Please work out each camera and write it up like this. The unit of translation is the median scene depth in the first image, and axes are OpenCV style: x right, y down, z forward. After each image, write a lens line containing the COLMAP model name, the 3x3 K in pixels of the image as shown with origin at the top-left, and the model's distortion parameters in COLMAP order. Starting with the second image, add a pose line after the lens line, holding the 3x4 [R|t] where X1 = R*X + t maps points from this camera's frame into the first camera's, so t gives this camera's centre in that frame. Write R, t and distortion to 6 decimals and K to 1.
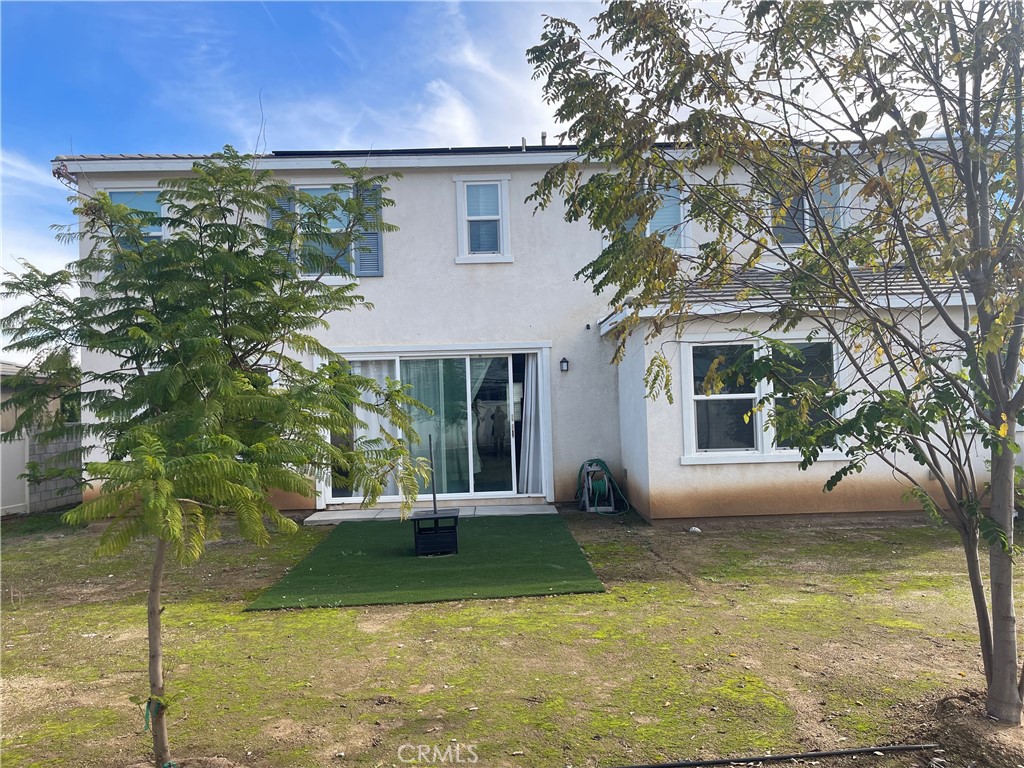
lens RADIAL K [[769.6, 0, 512.0], [0, 769.6, 384.0], [0, 0, 1]] dist [0.079805, -0.108989]
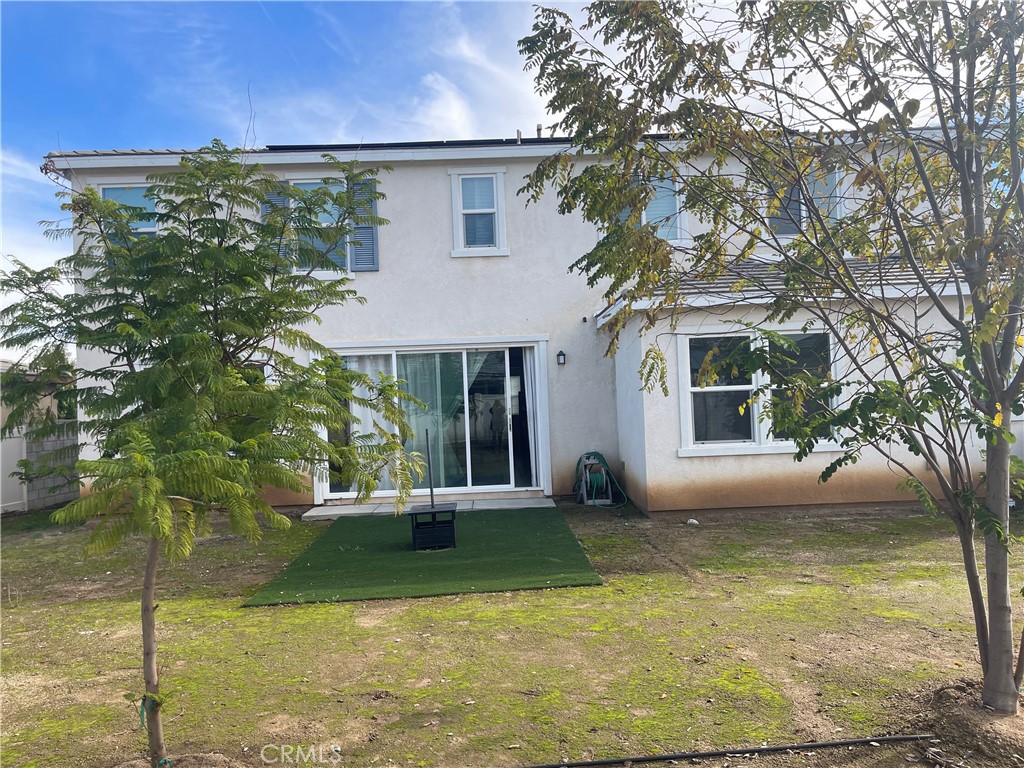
lens RADIAL K [[769.6, 0, 512.0], [0, 769.6, 384.0], [0, 0, 1]] dist [0.079805, -0.108989]
pose [[0.999964, -0.008327, 0.001602, 0.005676], [0.008313, 0.999930, 0.008411, -0.000068], [-0.001672, -0.008397, 0.999963, 0.003506]]
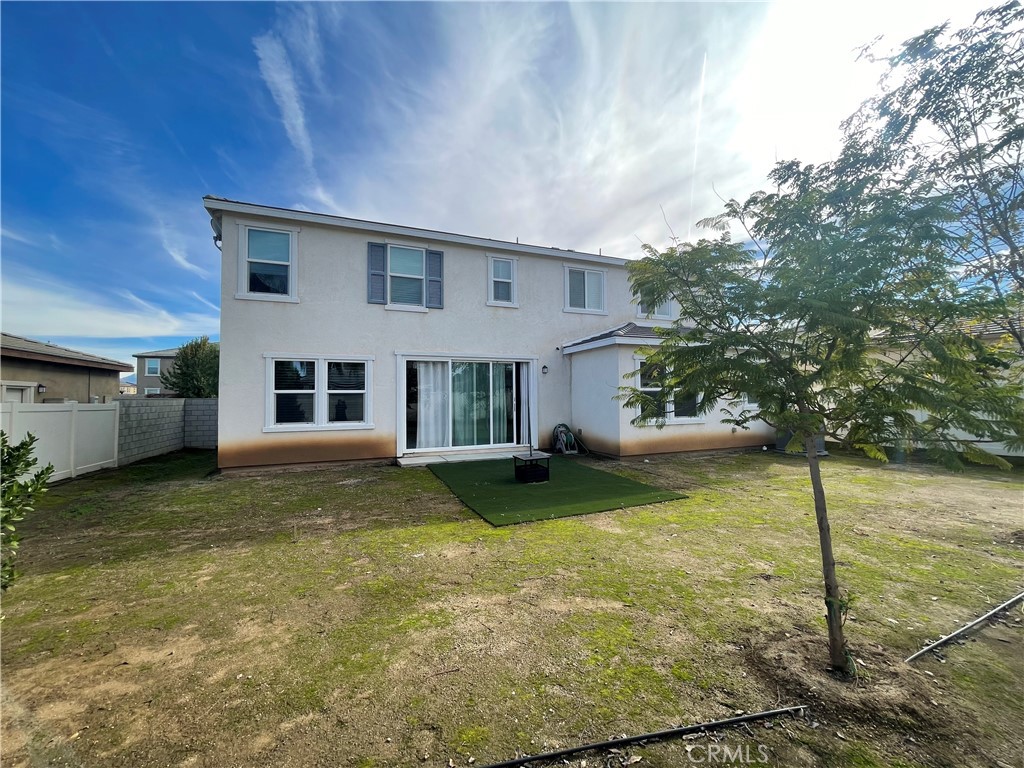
lens RADIAL K [[413.7, 0, 512.0], [0, 413.7, 384.0], [0, 0, 1]] dist [-0.003211, -0.000092]
pose [[0.933461, 0.032539, 0.357200, -0.894275], [-0.029462, 0.999467, -0.014054, 0.060771], [-0.357467, 0.002595, 0.933922, 0.422403]]
